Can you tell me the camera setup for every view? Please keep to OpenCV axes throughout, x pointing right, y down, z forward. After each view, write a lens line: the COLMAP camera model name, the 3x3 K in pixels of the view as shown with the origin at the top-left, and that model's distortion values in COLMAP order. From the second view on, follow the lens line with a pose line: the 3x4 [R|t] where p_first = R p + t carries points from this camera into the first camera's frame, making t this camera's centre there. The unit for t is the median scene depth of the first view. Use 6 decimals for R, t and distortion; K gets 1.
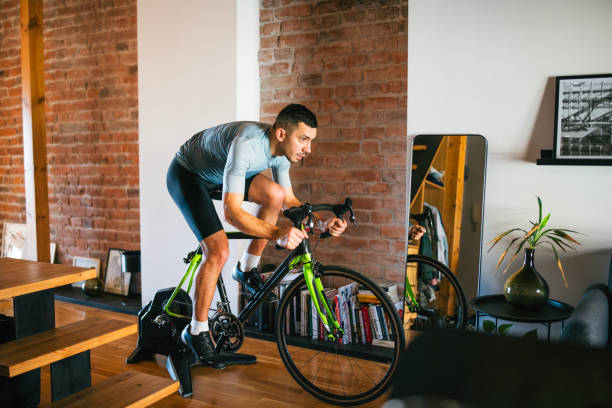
lens RADIAL K [[591.8, 0, 286.4], [0, 591.8, 204.9], [0, 0, 1]] dist [-0.065687, 0.012818]
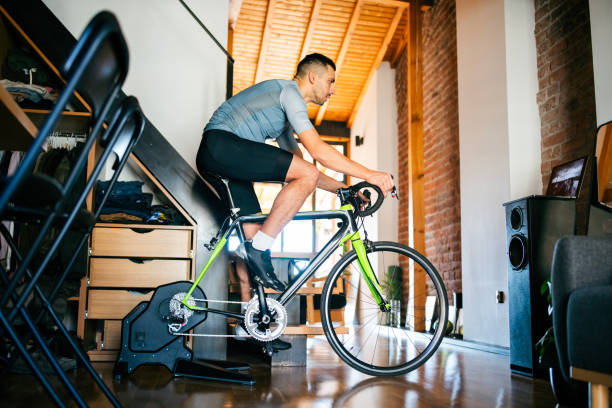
lens RADIAL K [[591.8, 0, 286.4], [0, 591.8, 204.9], [0, 0, 1]] dist [-0.065687, 0.012818]
pose [[0.632654, -0.093917, -0.768718, 0.697123], [-0.081101, 0.979127, -0.186369, 0.264944], [0.770176, 0.180251, 0.611832, 0.034407]]
